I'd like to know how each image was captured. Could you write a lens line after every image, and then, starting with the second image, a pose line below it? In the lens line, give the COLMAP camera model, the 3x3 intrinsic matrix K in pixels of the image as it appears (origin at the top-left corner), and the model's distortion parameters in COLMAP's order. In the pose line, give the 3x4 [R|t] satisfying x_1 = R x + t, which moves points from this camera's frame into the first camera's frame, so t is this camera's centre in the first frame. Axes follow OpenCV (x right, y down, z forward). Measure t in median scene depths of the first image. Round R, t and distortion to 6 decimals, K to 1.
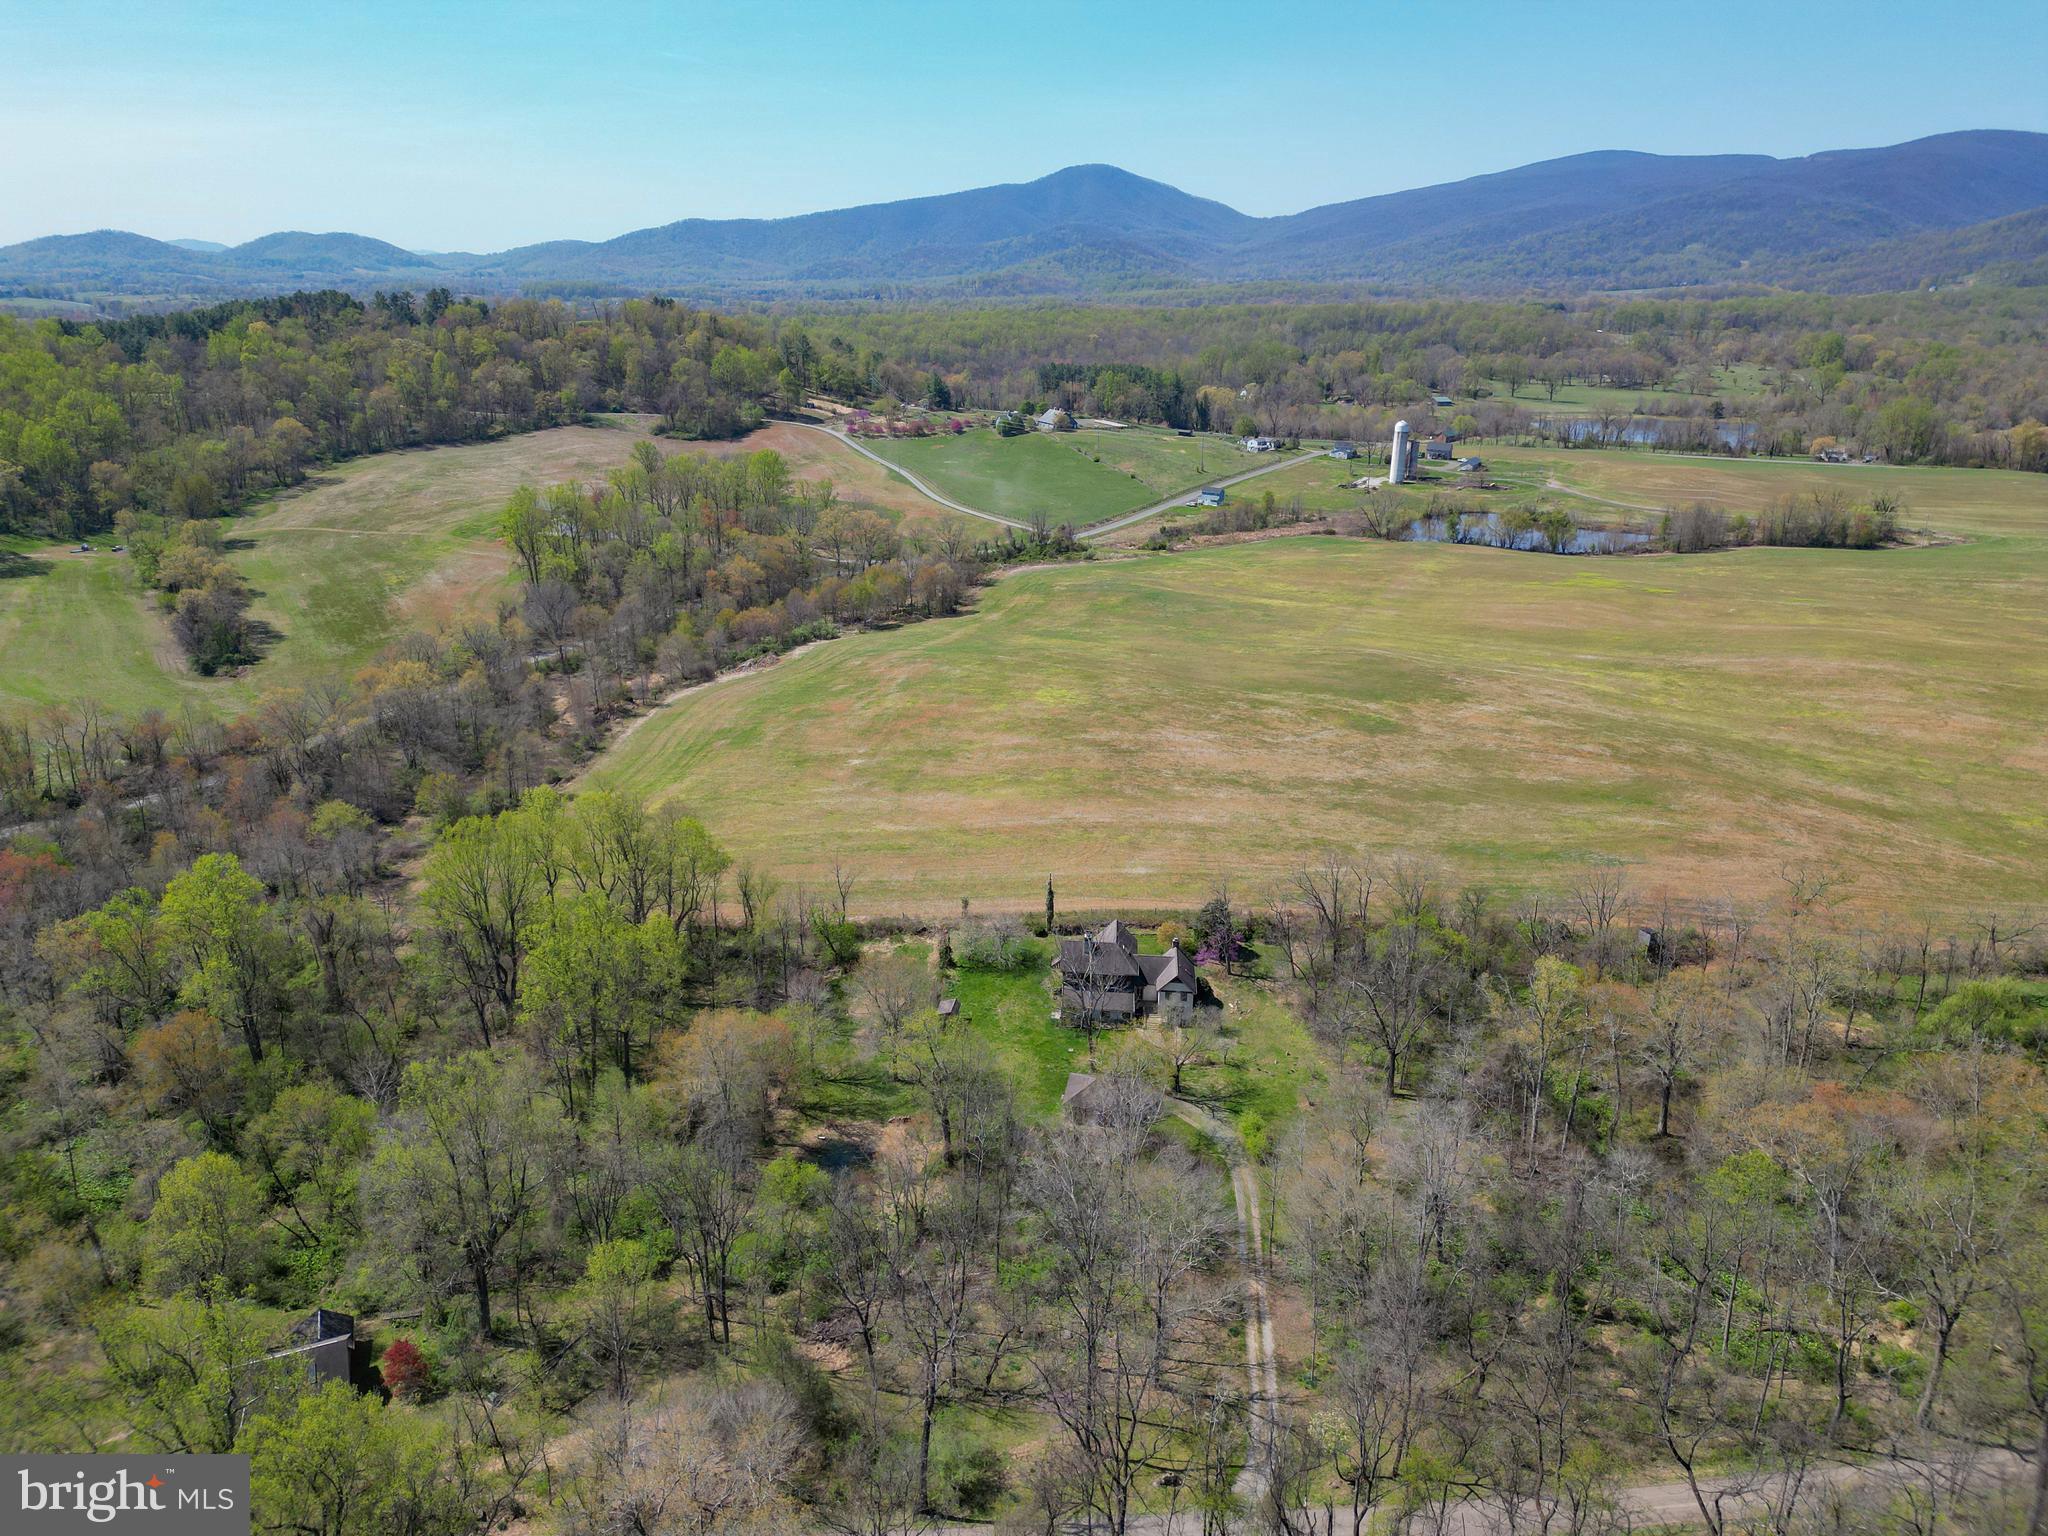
lens RADIAL K [[1423.7, 0, 1019.9], [0, 1423.7, 782.1], [0, 0, 1]] dist [0.069963, -0.064749]
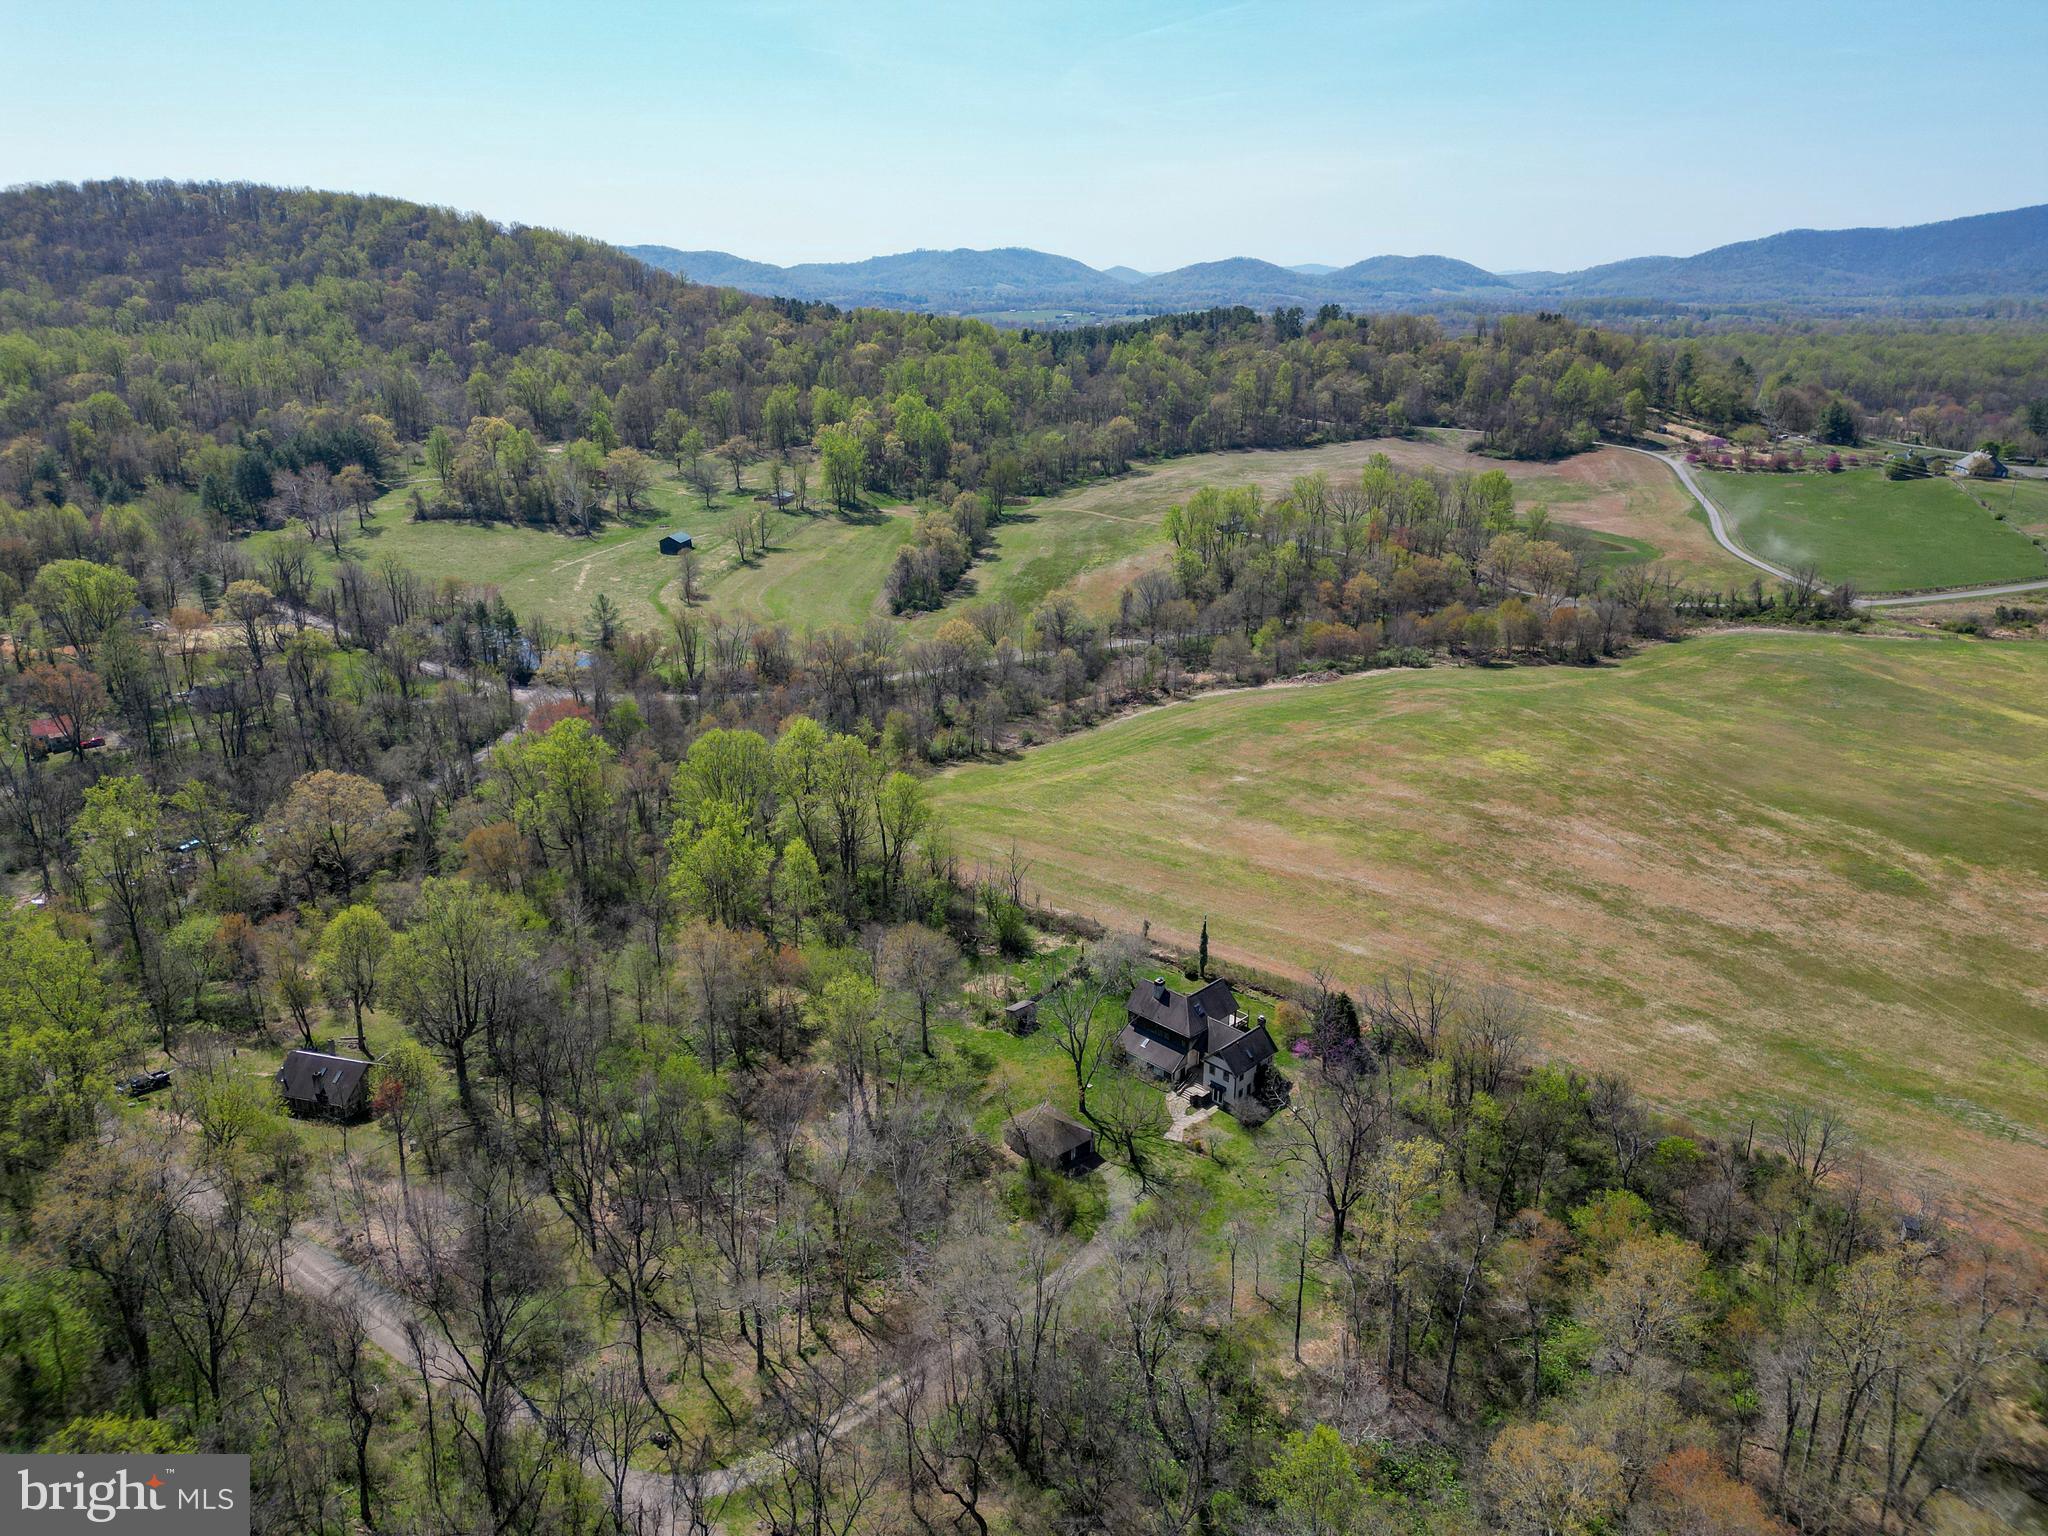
lens RADIAL K [[1423.7, 0, 1019.9], [0, 1423.7, 782.1], [0, 0, 1]] dist [0.069963, -0.064749]
pose [[0.777538, 0.206645, -0.593913, 0.134911], [-0.213469, 0.975117, 0.059811, -0.014638], [0.591494, 0.080276, 0.802303, 0.047961]]
